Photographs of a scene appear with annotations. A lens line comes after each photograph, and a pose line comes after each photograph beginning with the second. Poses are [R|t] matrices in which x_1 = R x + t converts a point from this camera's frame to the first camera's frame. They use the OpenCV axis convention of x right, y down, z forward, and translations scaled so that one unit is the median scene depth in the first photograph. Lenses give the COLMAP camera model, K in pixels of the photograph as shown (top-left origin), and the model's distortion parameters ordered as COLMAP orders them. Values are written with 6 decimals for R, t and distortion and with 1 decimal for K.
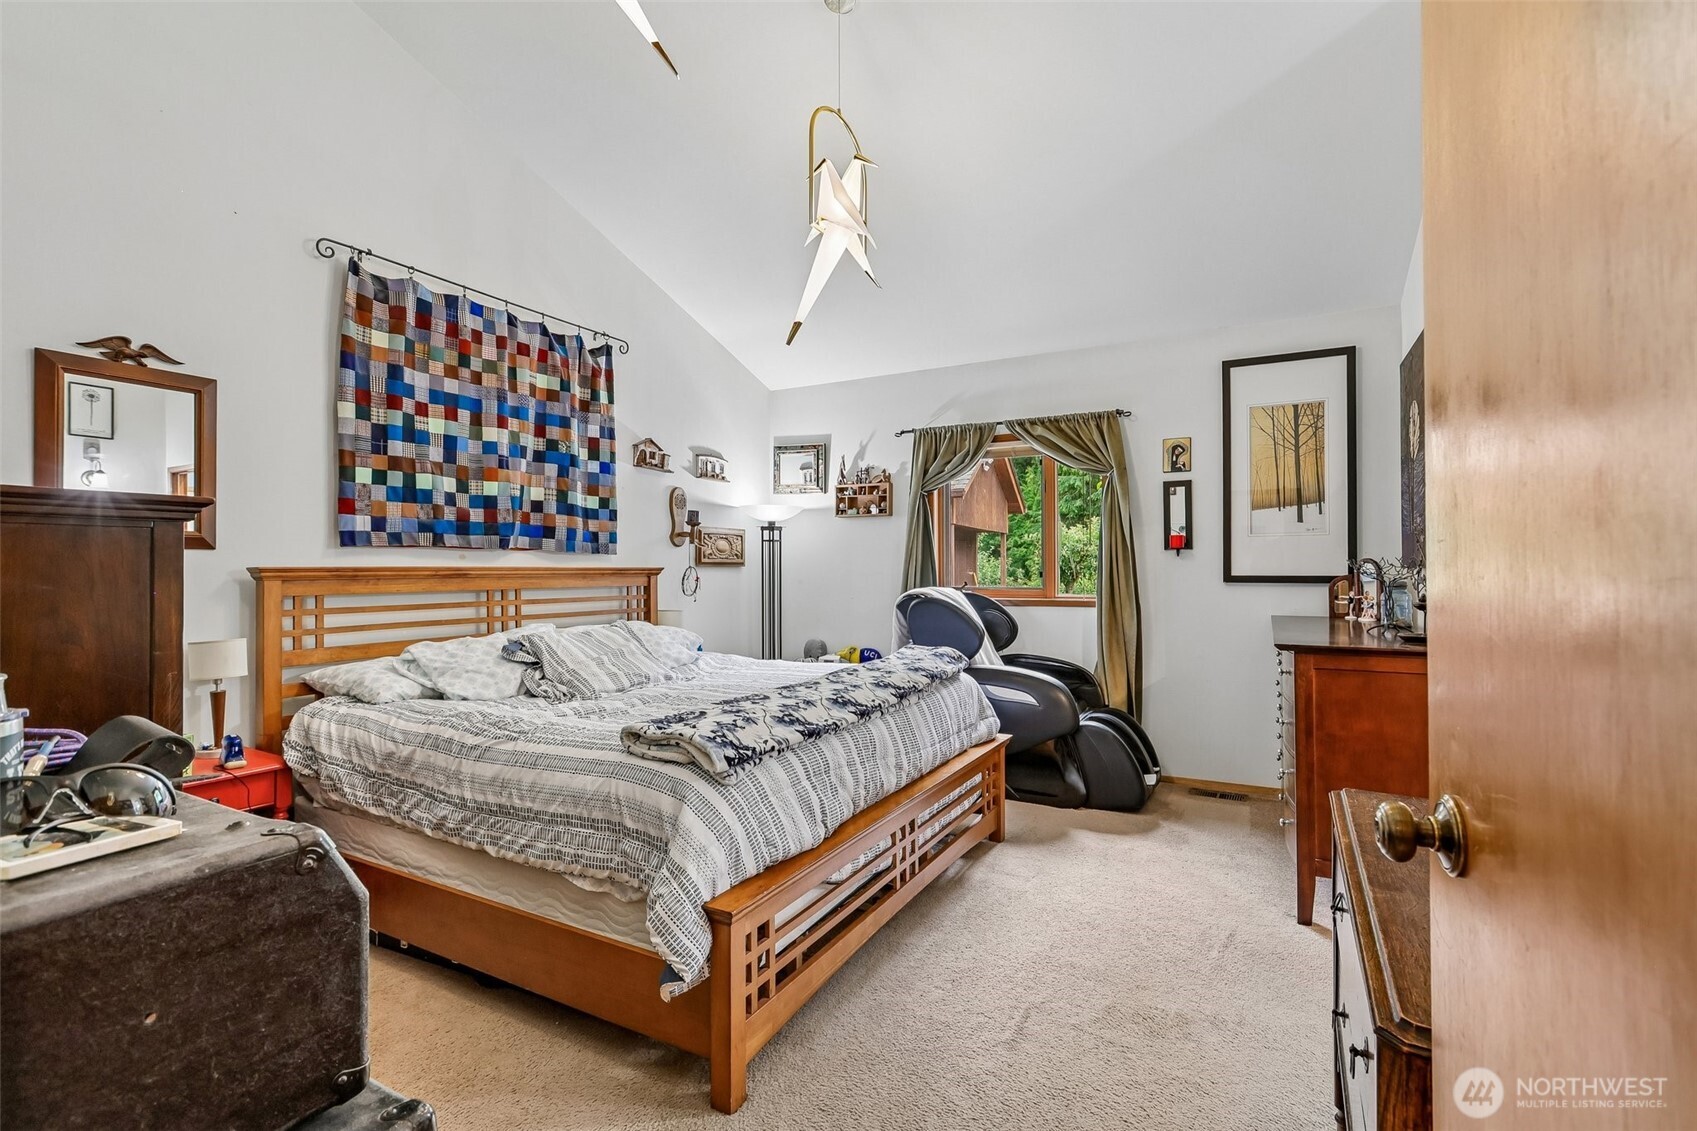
lens RADIAL K [[752.8, 0, 850.7], [0, 752.8, 567.7], [0, 0, 1]] dist [-0.006451, 0.003808]
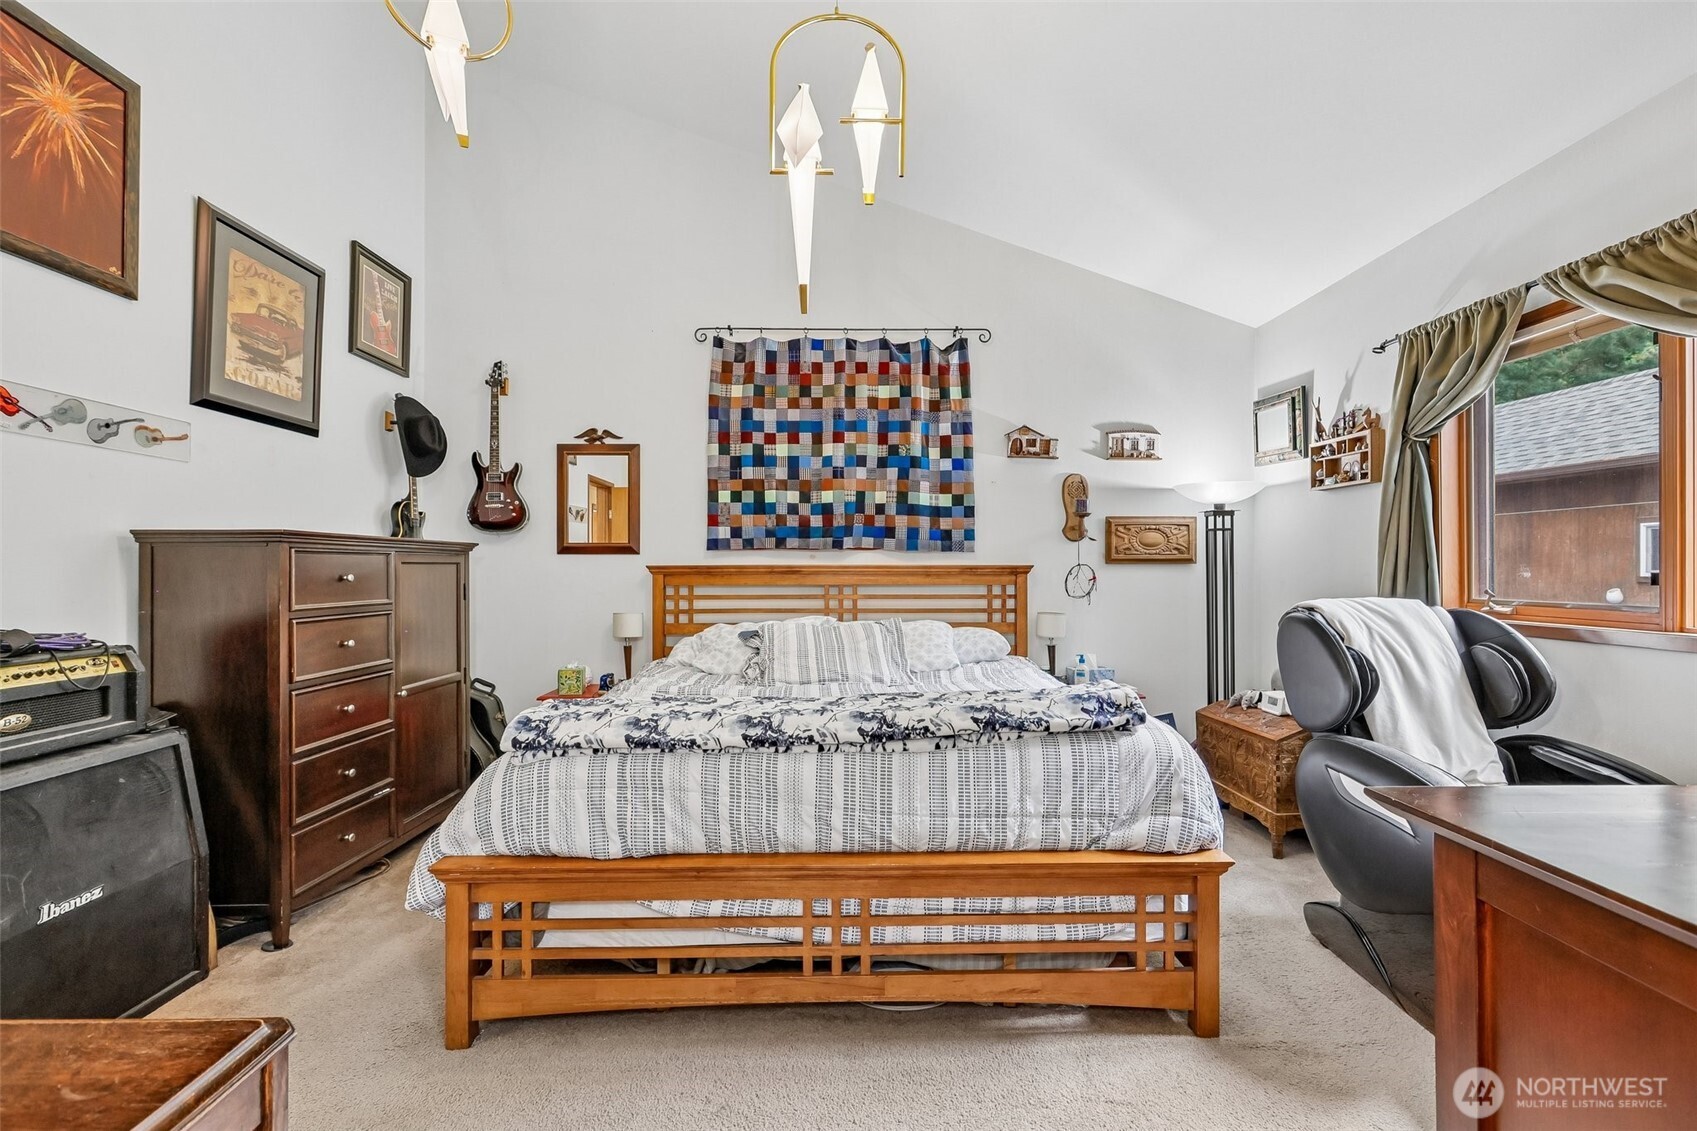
lens RADIAL K [[752.8, 0, 853.2], [0, 752.8, 564.9], [0, 0, 1]] dist [-0.006451, 0.003808]
pose [[0.505821, -0.000338, -0.862639, 0.496962], [0.000687, 1.000000, 0.000011, -0.001135], [0.862638, -0.000598, 0.505821, 0.419733]]
